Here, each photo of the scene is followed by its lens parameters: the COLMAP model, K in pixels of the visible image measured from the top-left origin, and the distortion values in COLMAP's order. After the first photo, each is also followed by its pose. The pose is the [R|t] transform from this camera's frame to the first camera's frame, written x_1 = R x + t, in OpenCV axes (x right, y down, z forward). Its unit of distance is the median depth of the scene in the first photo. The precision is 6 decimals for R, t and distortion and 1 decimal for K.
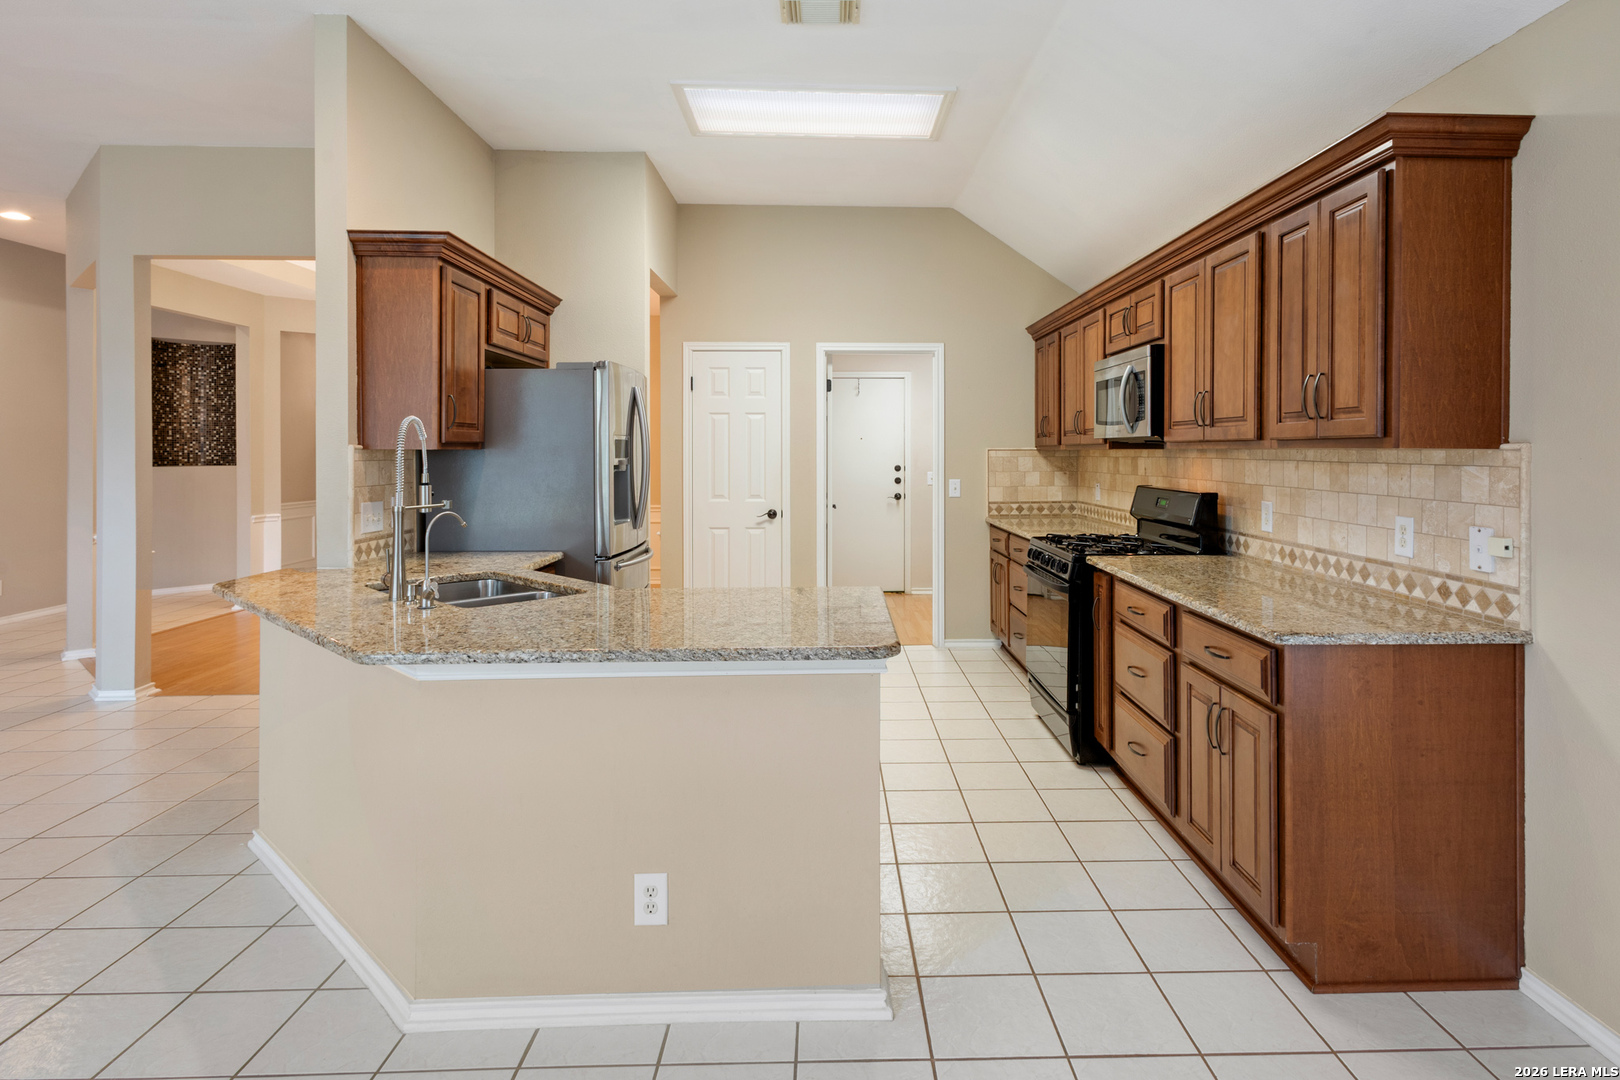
lens RADIAL K [[863.2, 0, 851.0], [0, 863.2, 444.8], [0, 0, 1]] dist [0.009418, 0.000766]
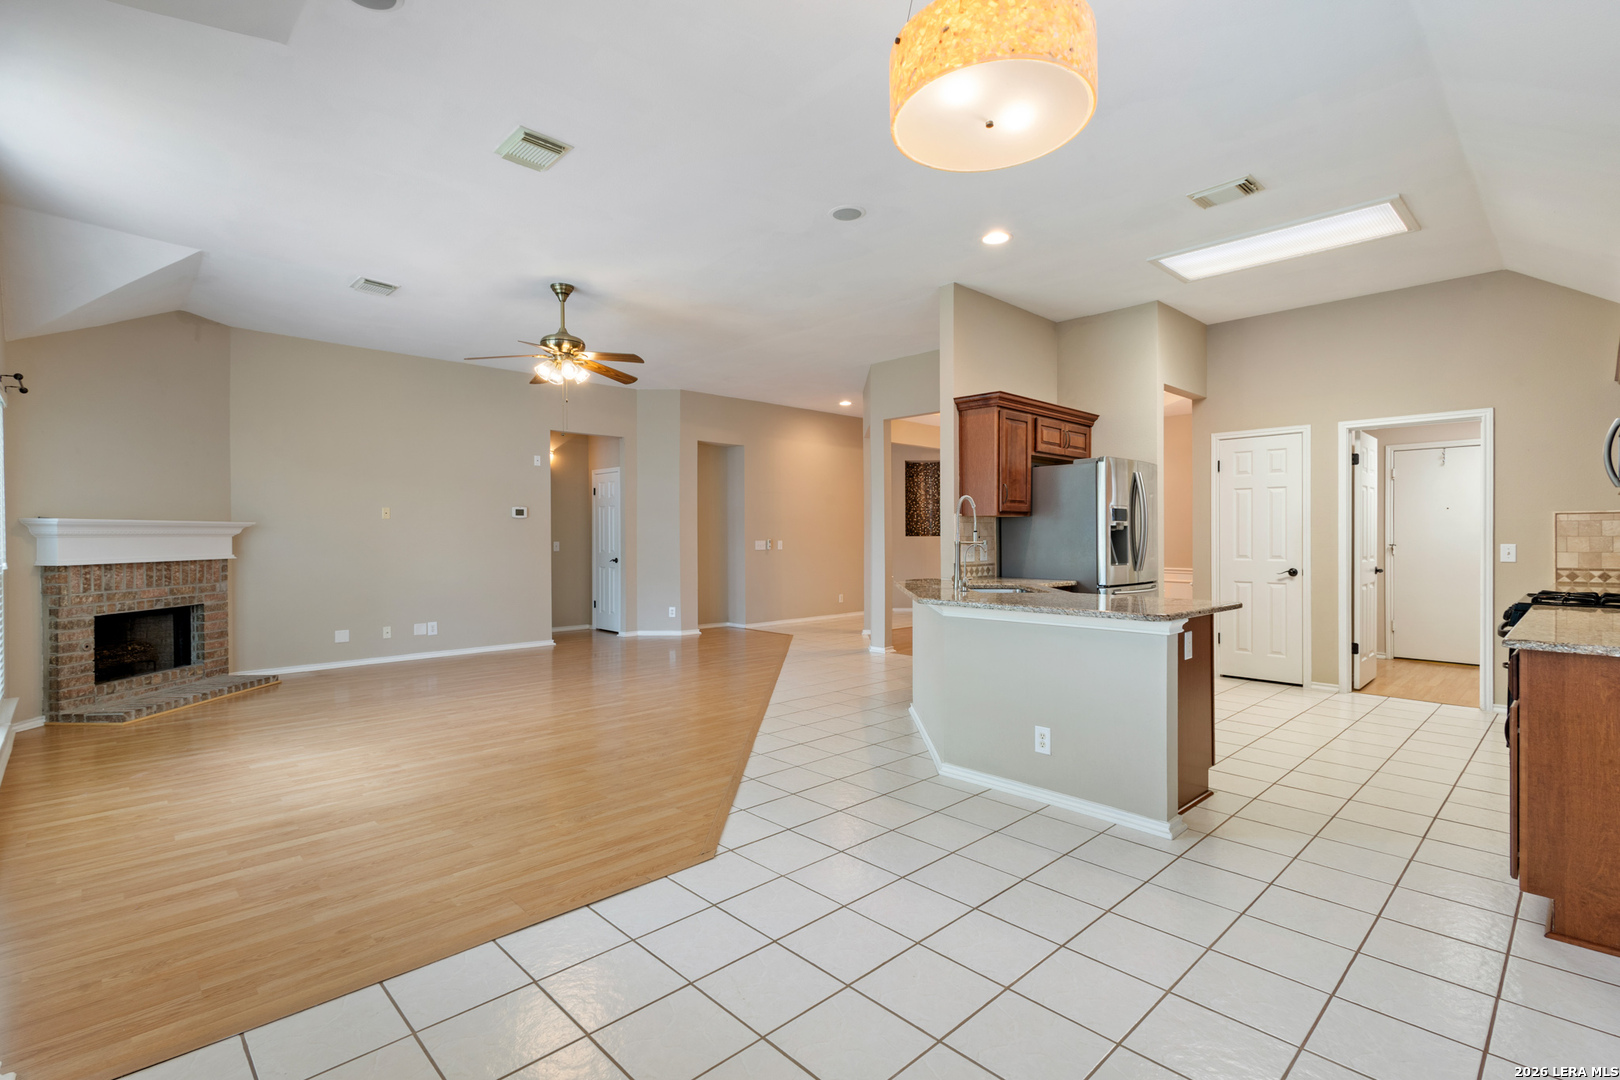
lens RADIAL K [[750.5, 0, 812.8], [0, 750.5, 533.3], [0, 0, 1]] dist [0.001916, 0.000332]
pose [[0.669475, -0.002964, -0.742828, 0.346749], [0.006517, 0.999977, 0.001884, 0.031628], [0.742806, -0.006102, 0.669479, -0.255569]]
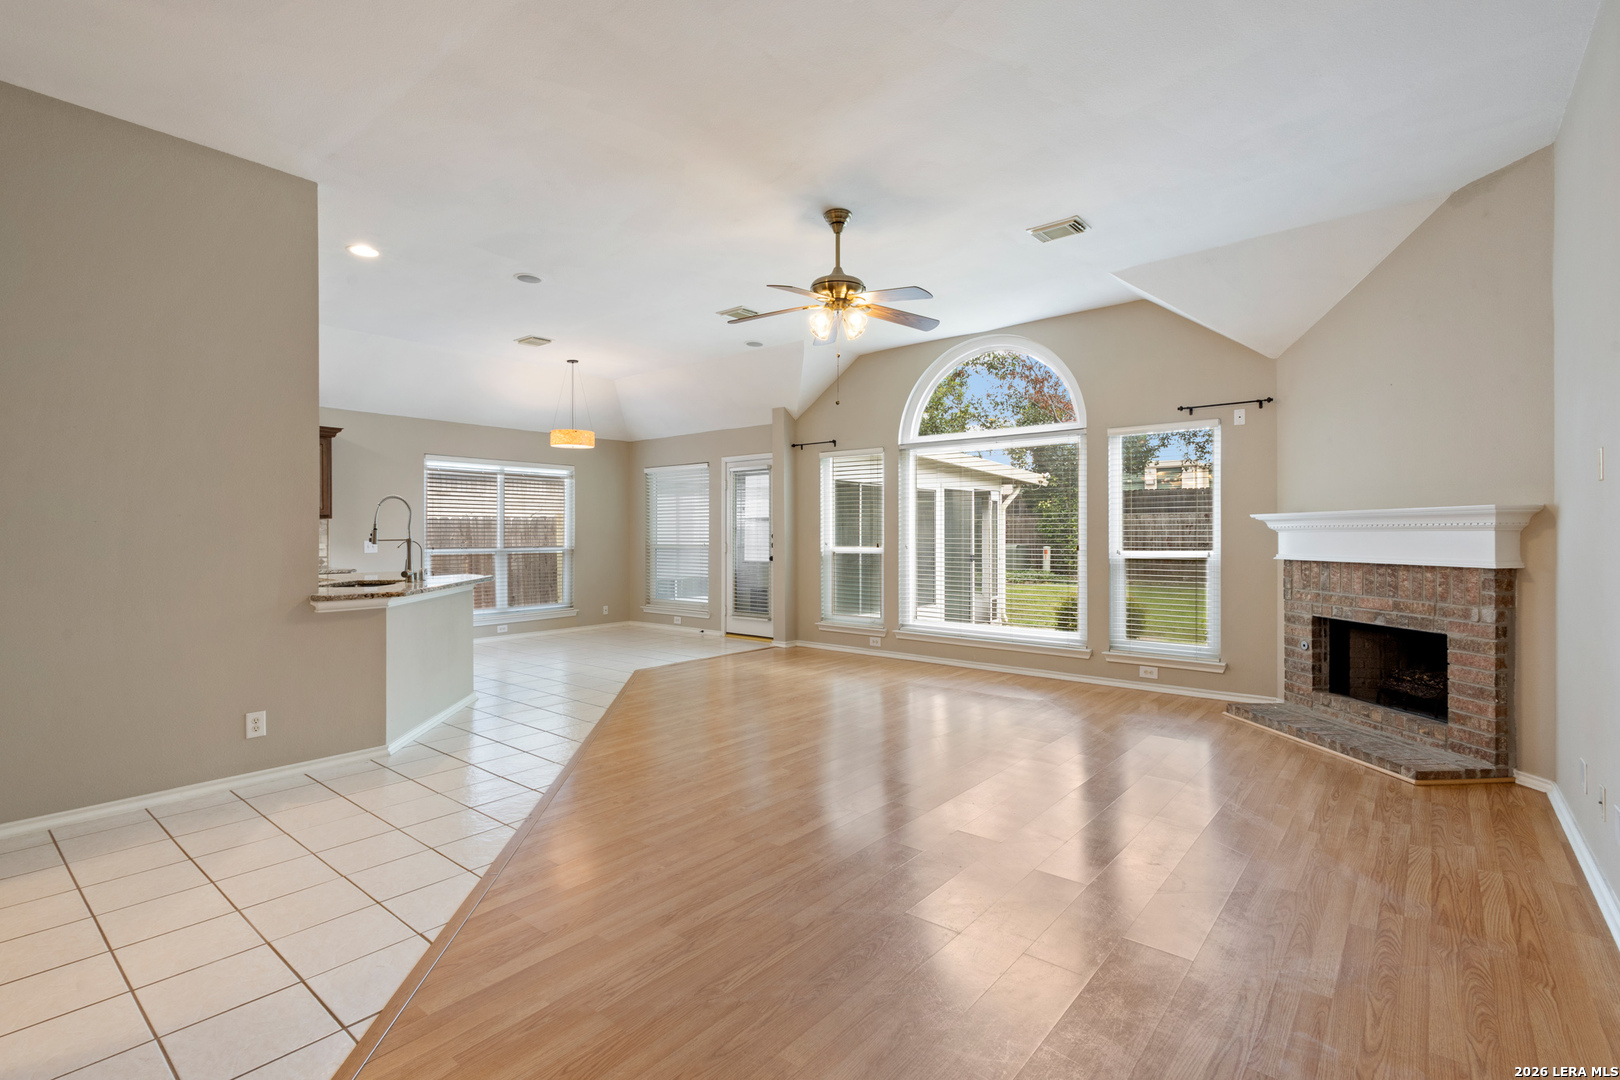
lens RADIAL K [[748.5, 0, 804.1], [0, 748.5, 537.8], [0, 0, 1]] dist [0.009071, -0.000379]
pose [[-0.746138, -0.000741, 0.665791, -1.485385], [-0.000642, 1.000000, 0.000393, 0.041714], [-0.665791, -0.000134, -0.746138, 1.037251]]
